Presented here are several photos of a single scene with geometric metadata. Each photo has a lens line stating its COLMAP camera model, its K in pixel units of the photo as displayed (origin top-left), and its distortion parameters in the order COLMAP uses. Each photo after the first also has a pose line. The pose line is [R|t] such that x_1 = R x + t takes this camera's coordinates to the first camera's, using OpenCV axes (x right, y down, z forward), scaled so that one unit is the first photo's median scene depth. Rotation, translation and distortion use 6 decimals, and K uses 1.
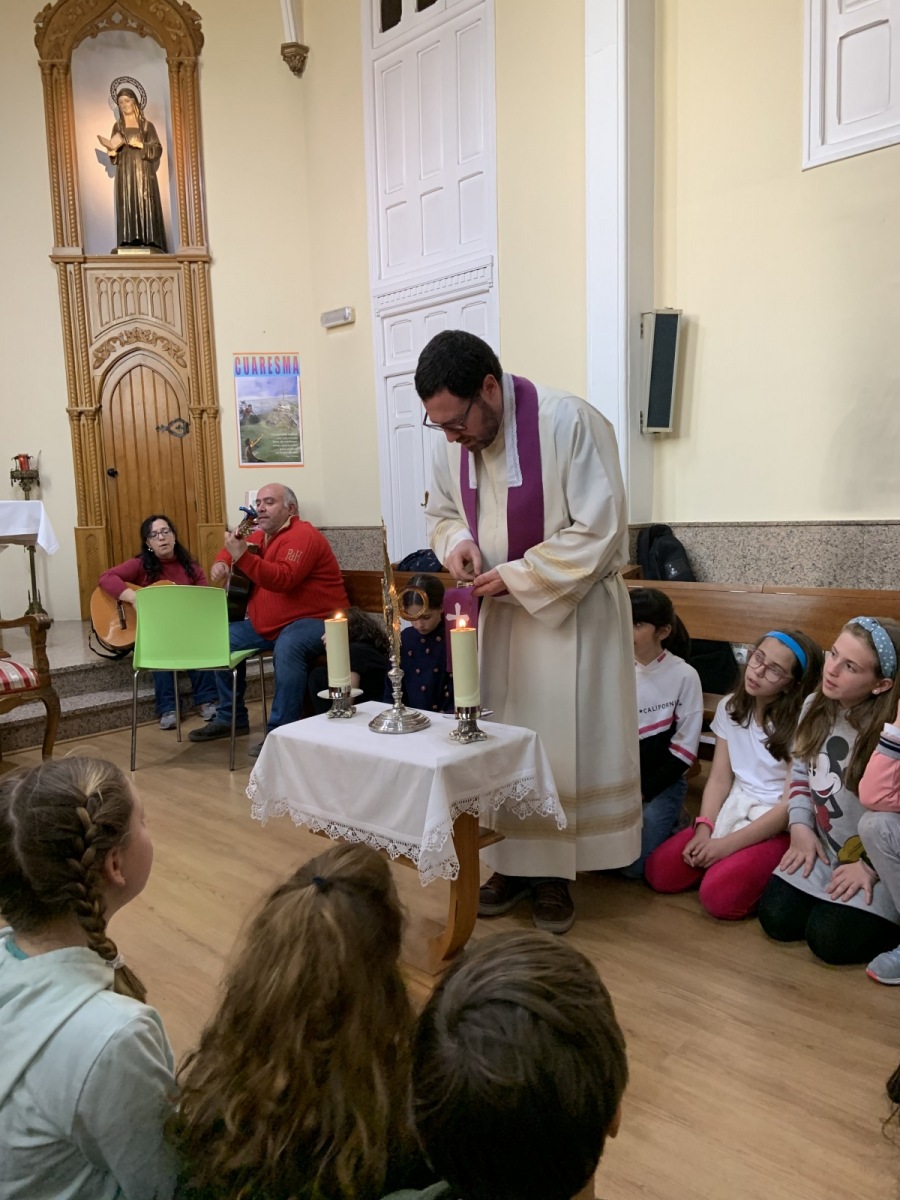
lens RADIAL K [[896.7, 0, 451.1], [0, 896.7, 595.2], [0, 0, 1]] dist [0.120525, -0.143356]
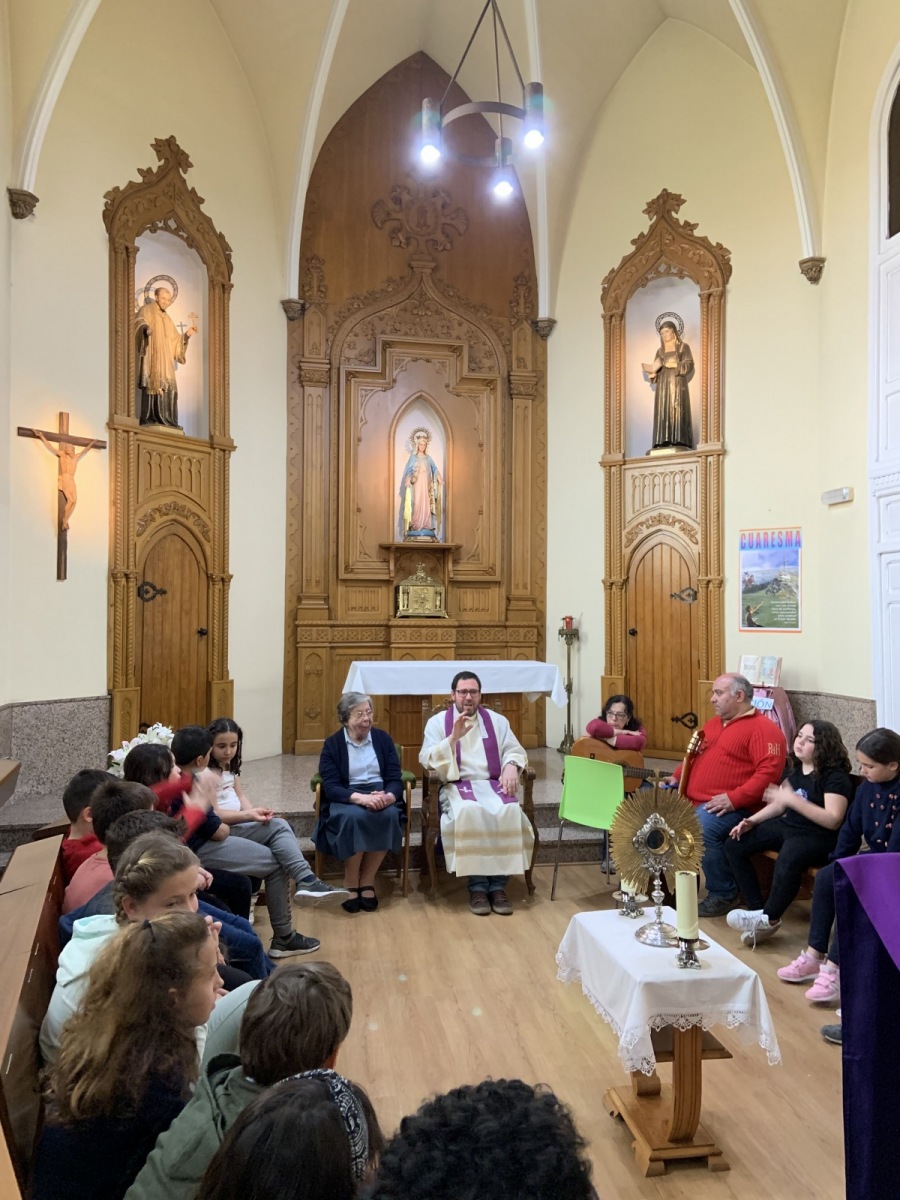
lens RADIAL K [[896.7, 0, 453.7], [0, 896.7, 594.1], [0, 0, 1]] dist [0.120525, -0.143356]
pose [[0.794073, 0.017858, -0.607560, 0.165120], [-0.086472, 0.992720, -0.083839, -0.068220], [0.601640, 0.119111, 0.789837, -0.082625]]
